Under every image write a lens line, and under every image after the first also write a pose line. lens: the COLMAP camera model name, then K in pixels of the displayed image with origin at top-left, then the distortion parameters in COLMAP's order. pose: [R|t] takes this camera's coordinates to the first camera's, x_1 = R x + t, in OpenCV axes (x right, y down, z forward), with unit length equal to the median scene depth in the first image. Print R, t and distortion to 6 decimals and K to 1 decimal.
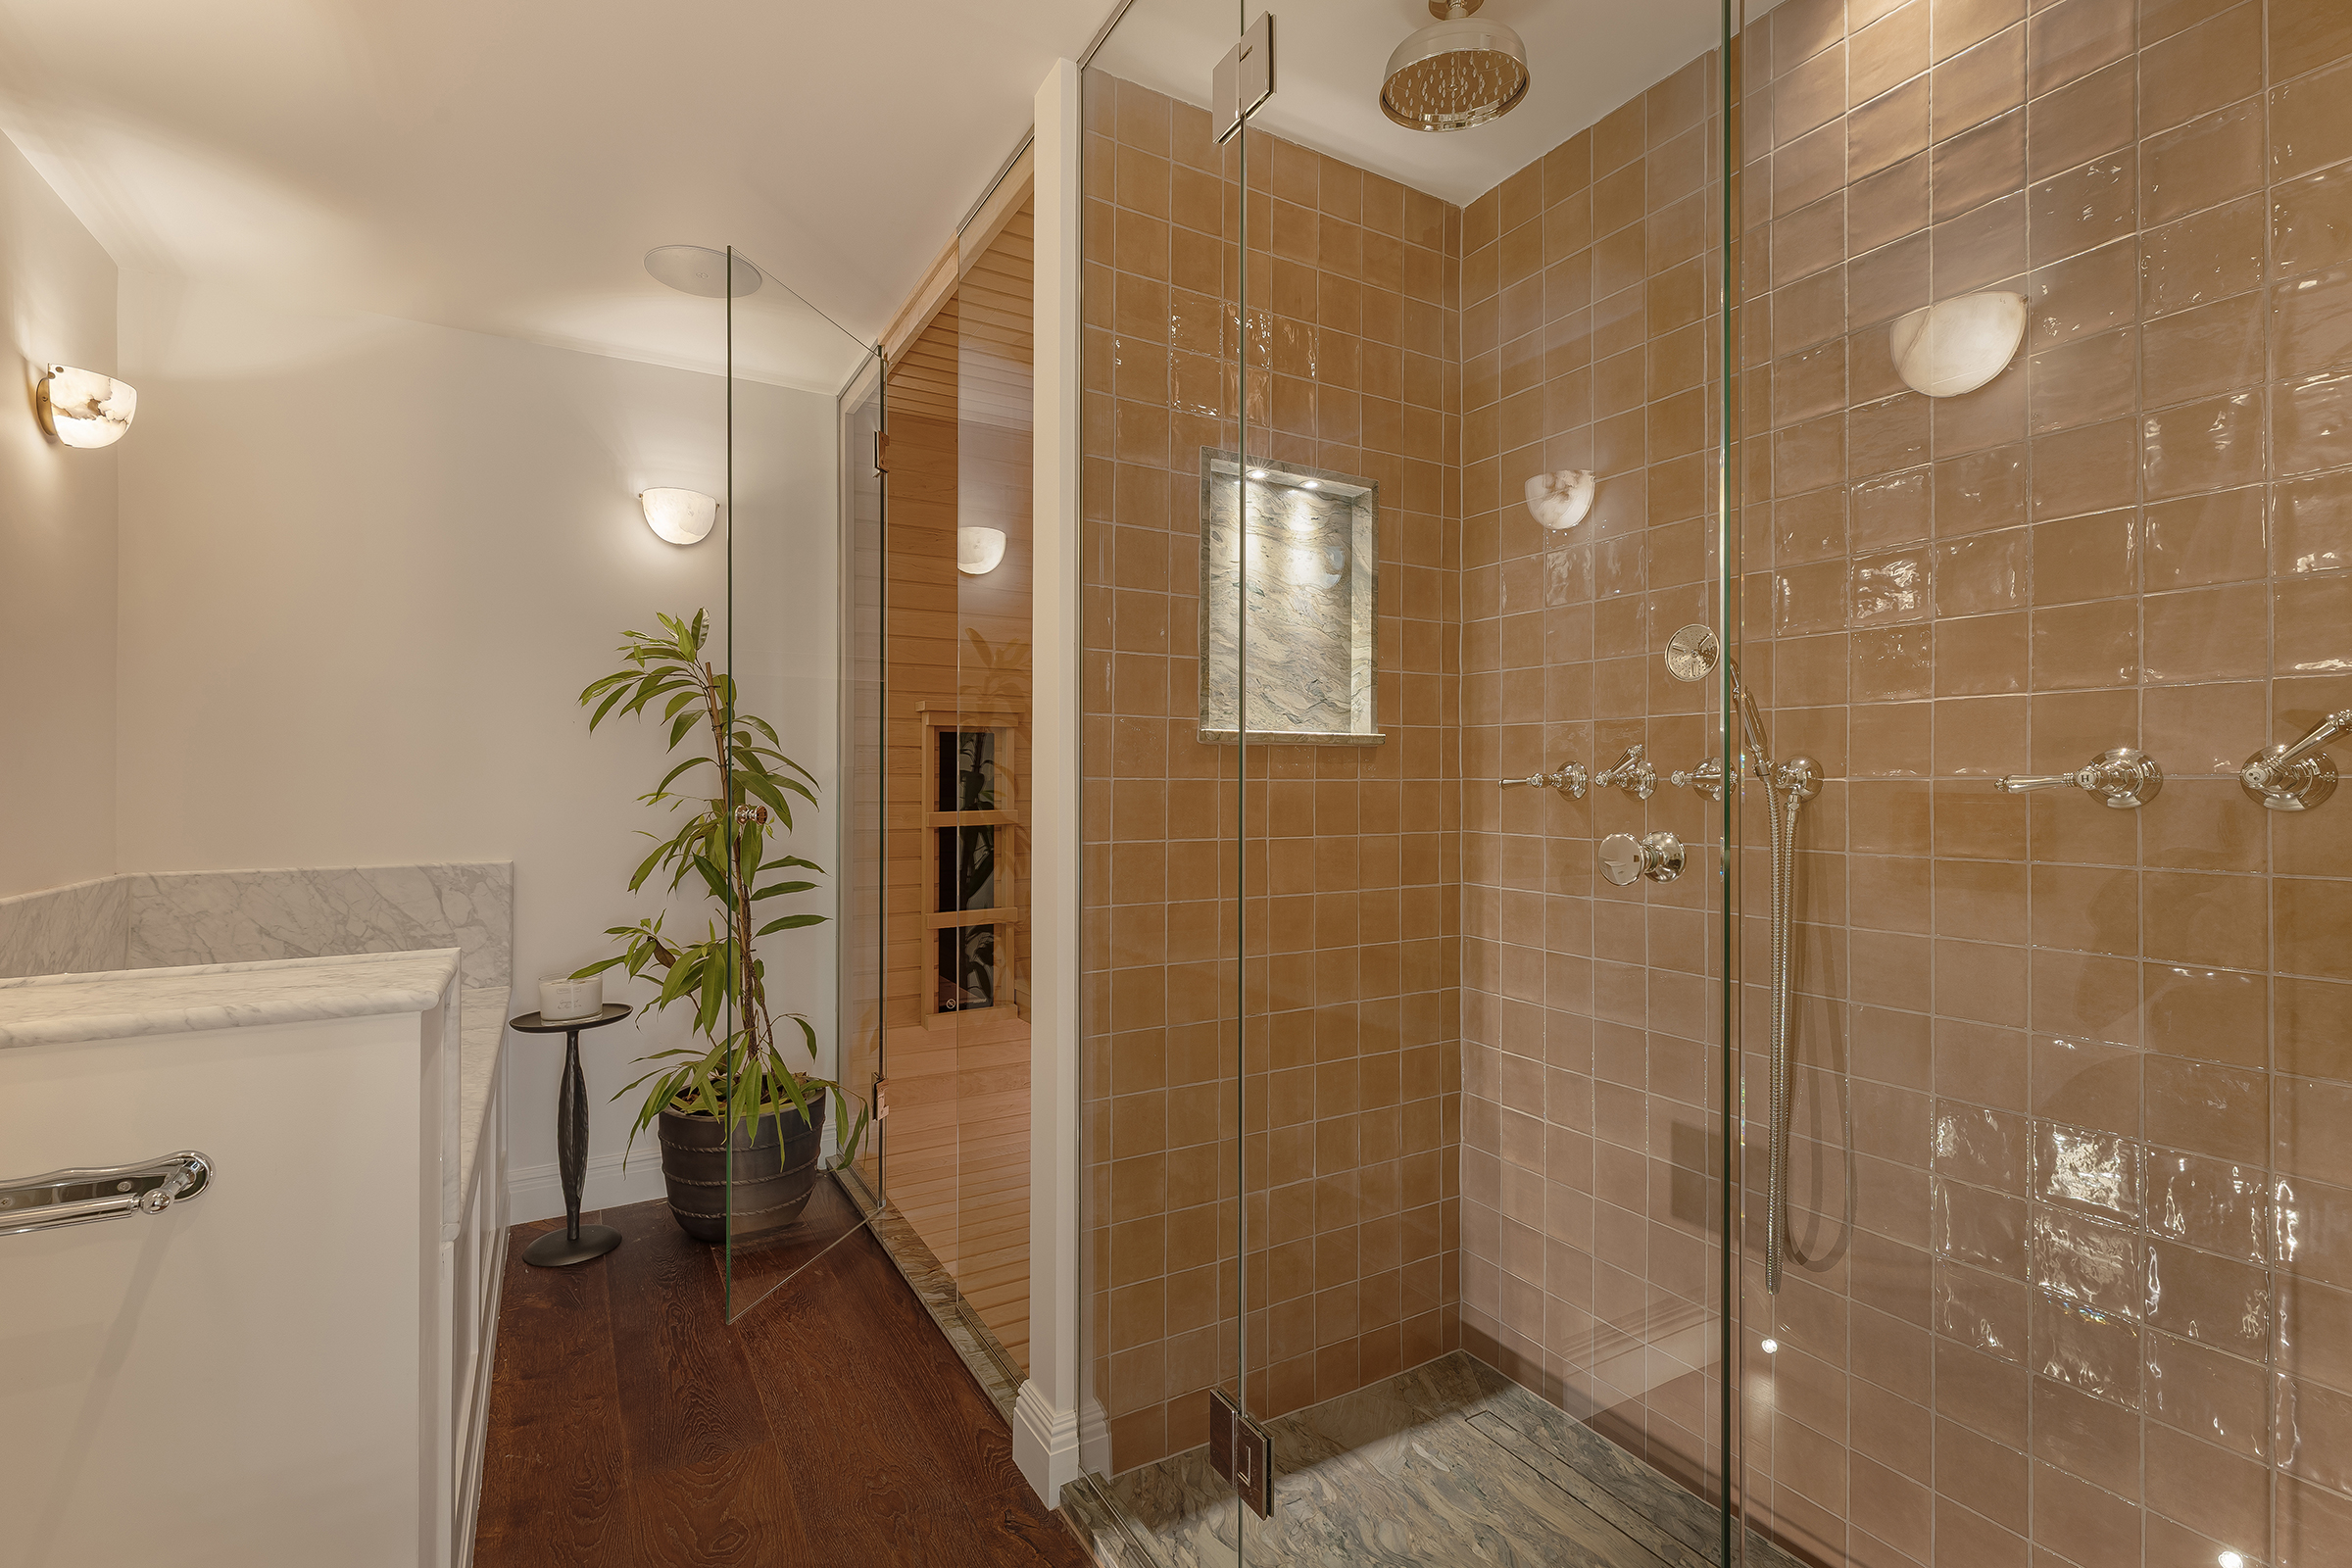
lens RADIAL K [[1045.9, 0, 1174.4], [0, 1045.9, 769.1], [0, 0, 1]] dist [-0.003640, 0.001814]
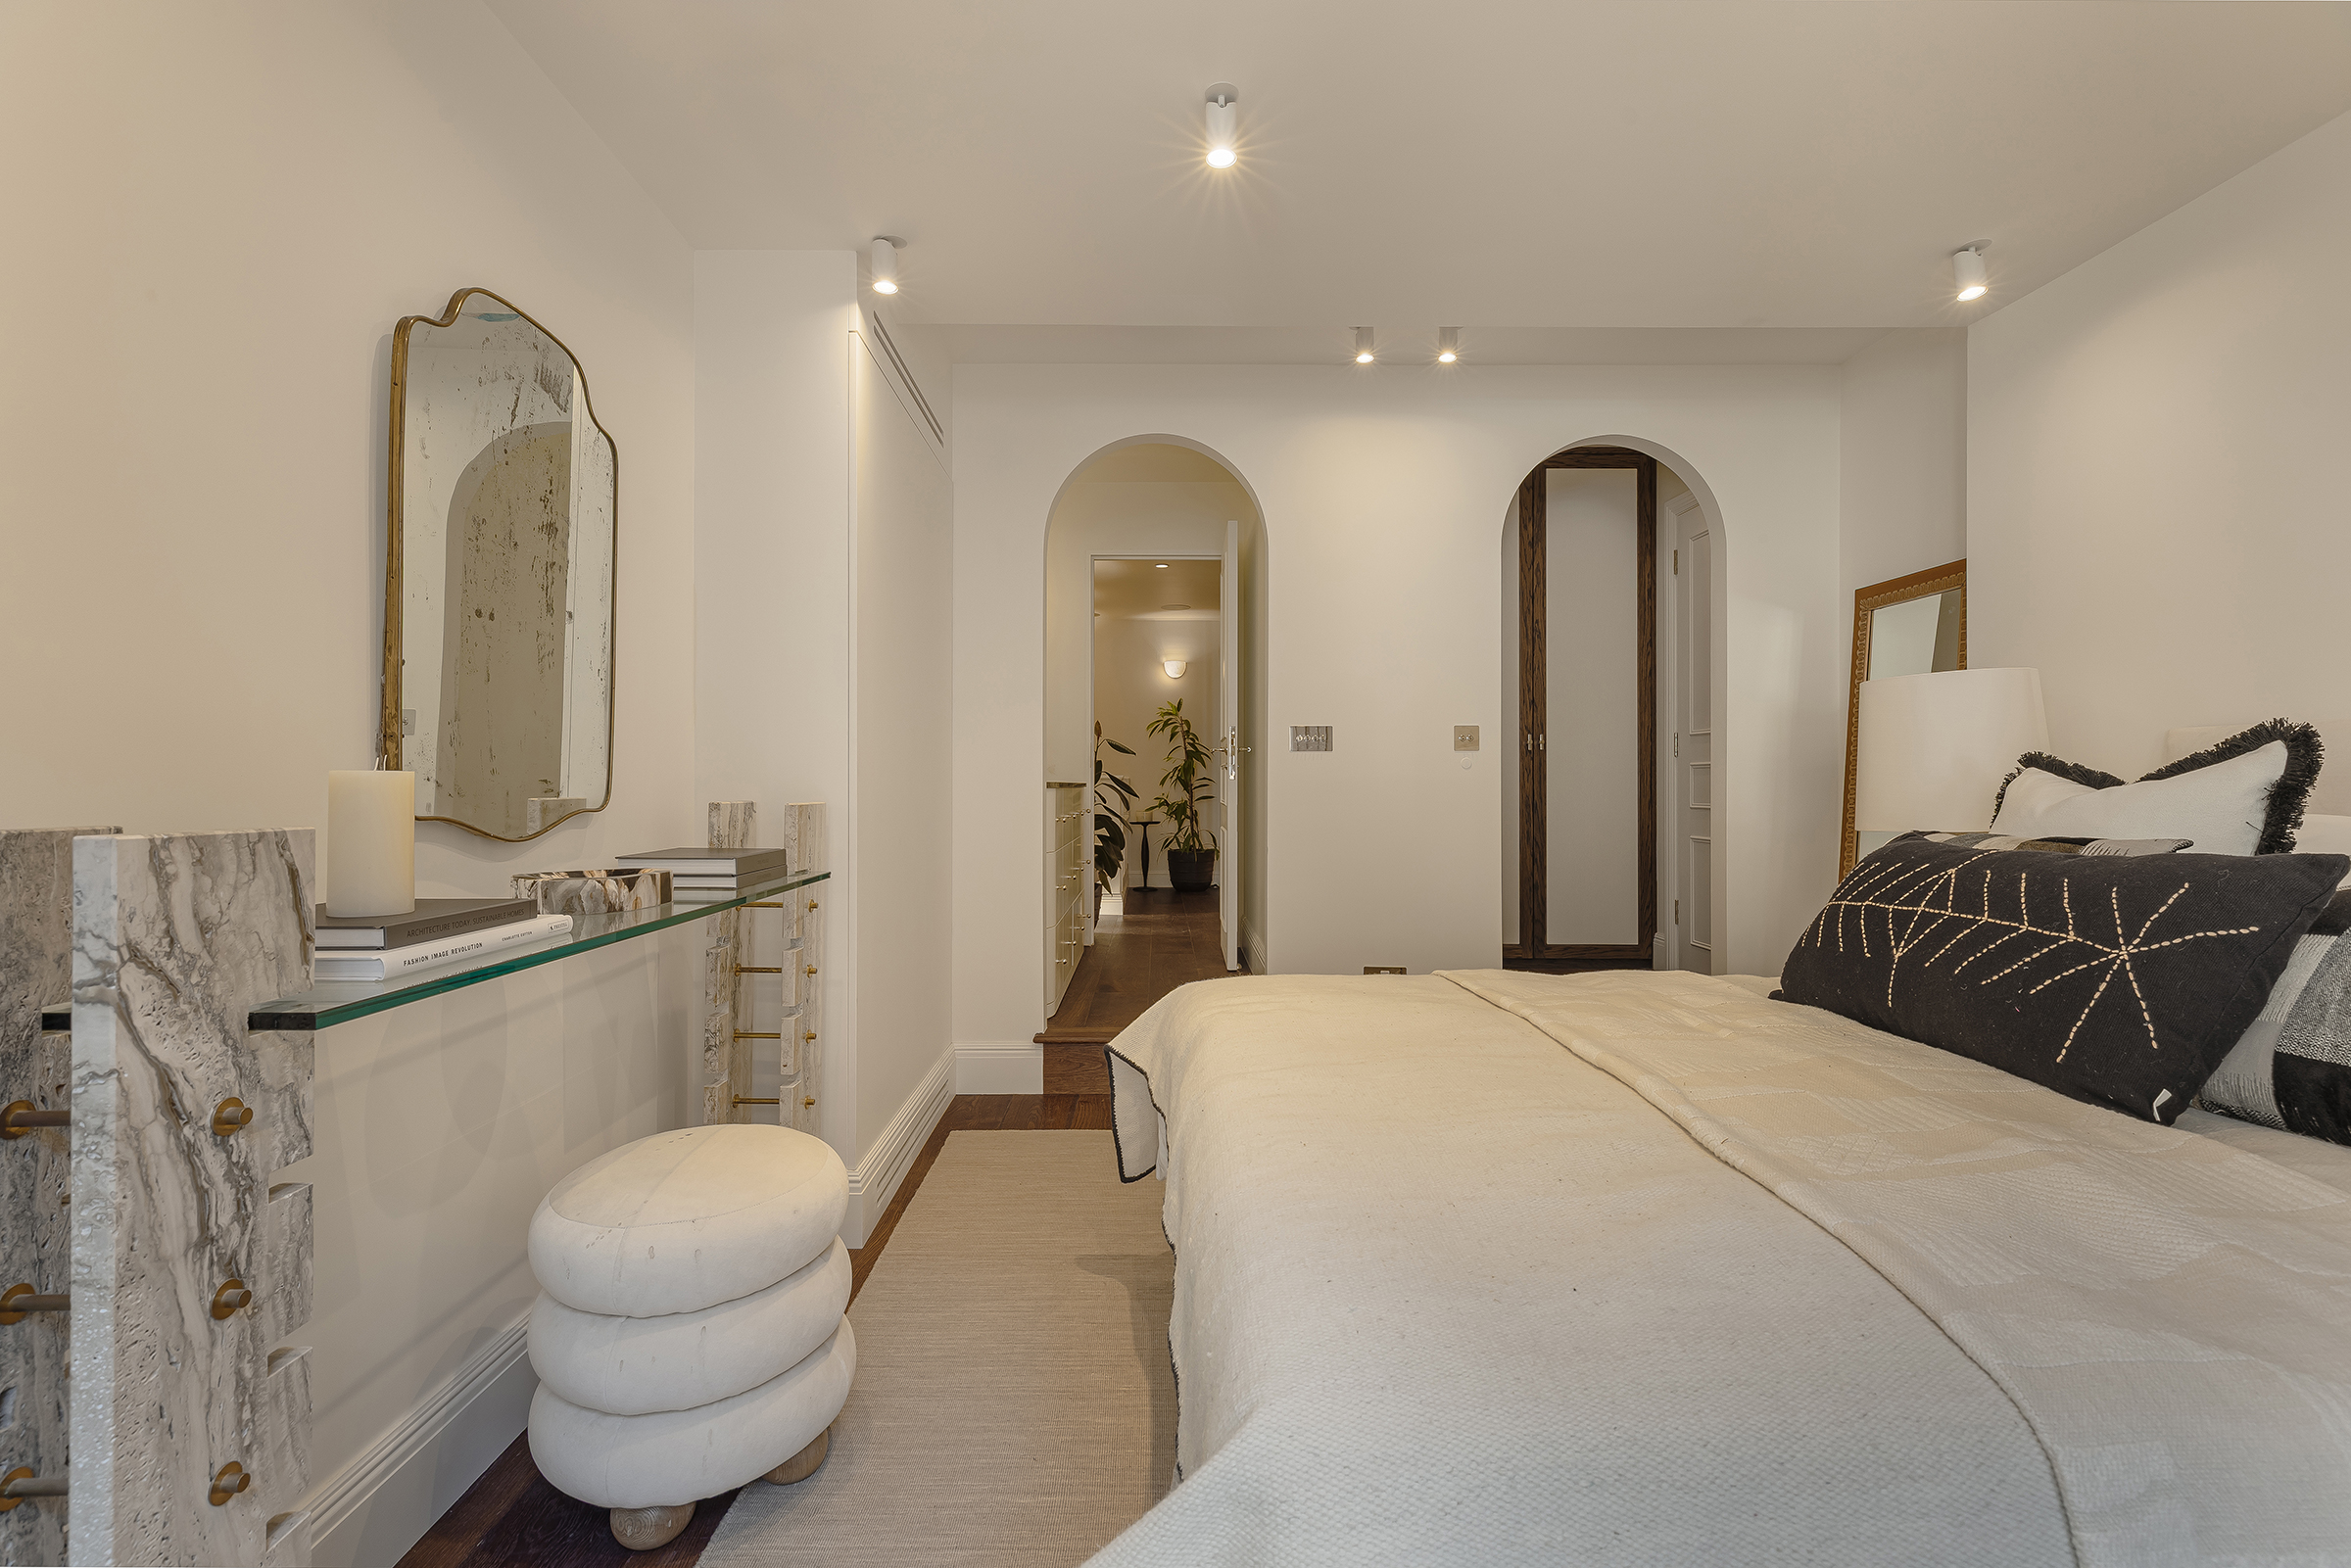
lens RADIAL K [[1045.4, 0, 1143.9], [0, 1045.4, 781.3], [0, 0, 1]] dist [-0.003640, 0.001814]
pose [[0.854225, 0.004165, -0.519888, 1.134288], [0.000512, 0.999961, 0.008853, 0.069950], [0.519904, -0.007829, 0.854189, -1.818131]]
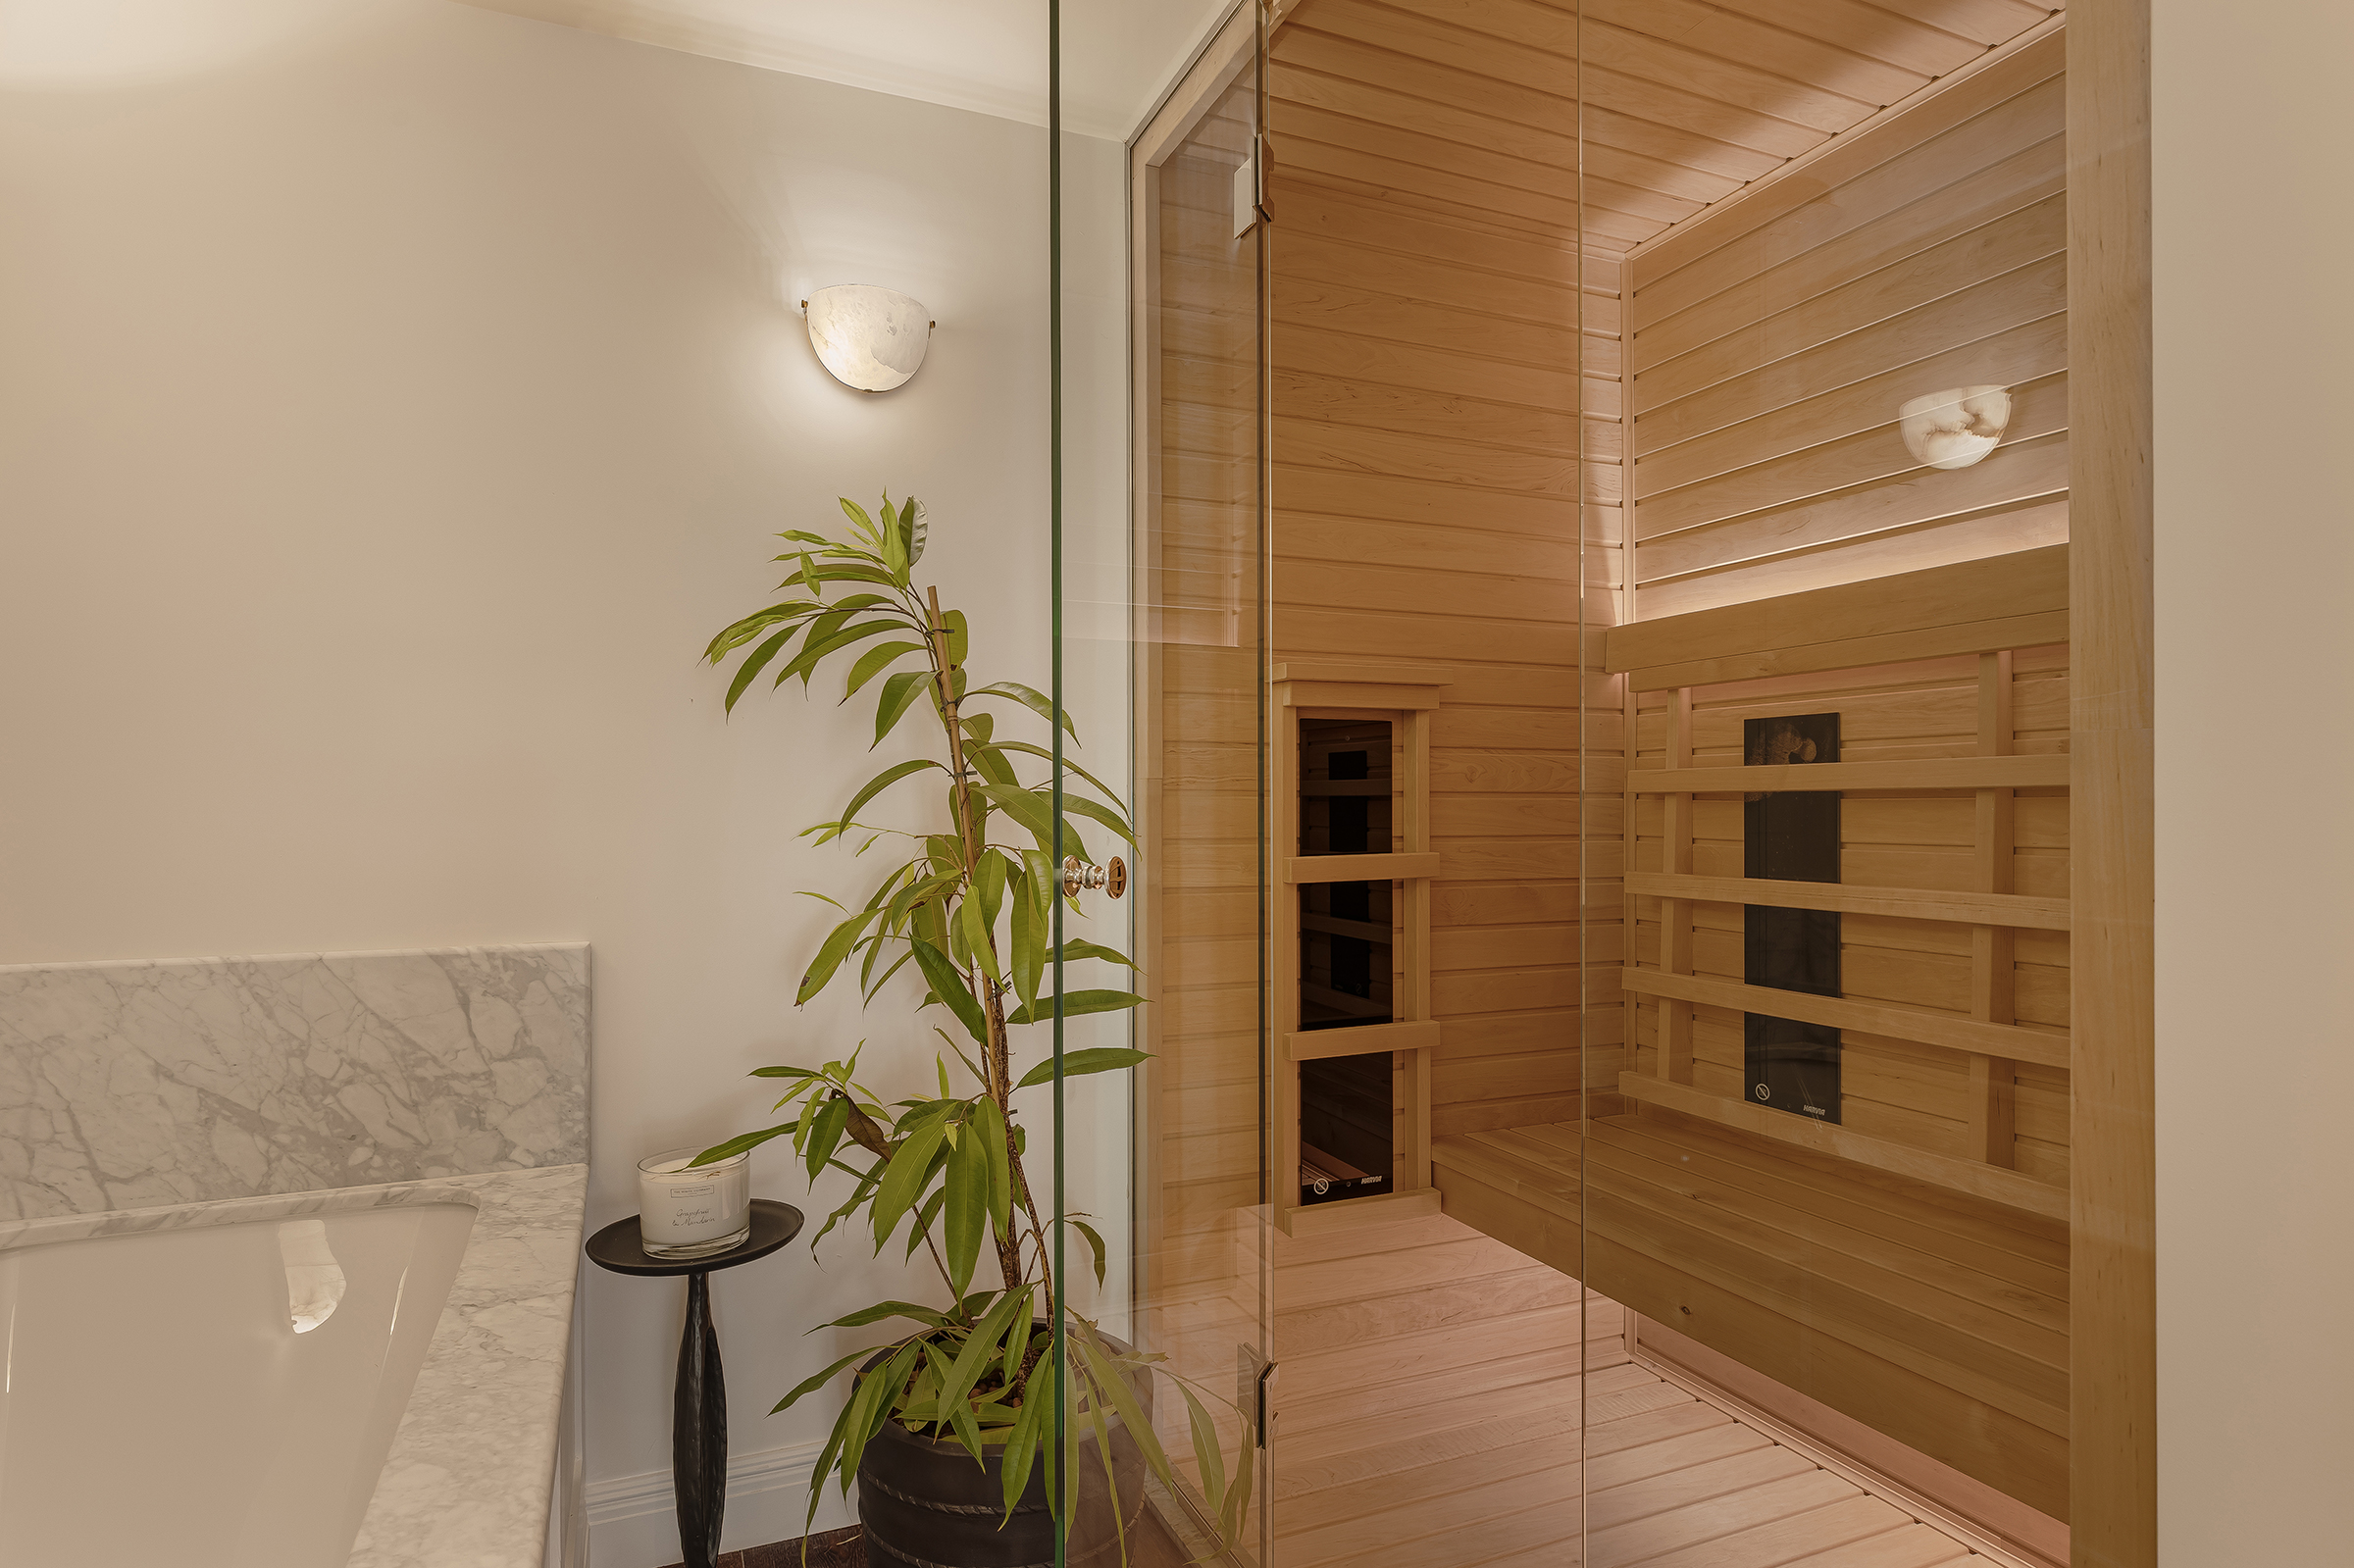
lens RADIAL K [[1085.4, 0, 1185.6], [0, 1085.4, 799.0], [0, 0, 1]] dist [-0.003829, -0.000116]
pose [[0.998225, 0.000990, -0.059549, -0.278825], [-0.000406, 0.999952, 0.009817, 0.003757], [0.059556, -0.009775, 0.998177, 0.437131]]
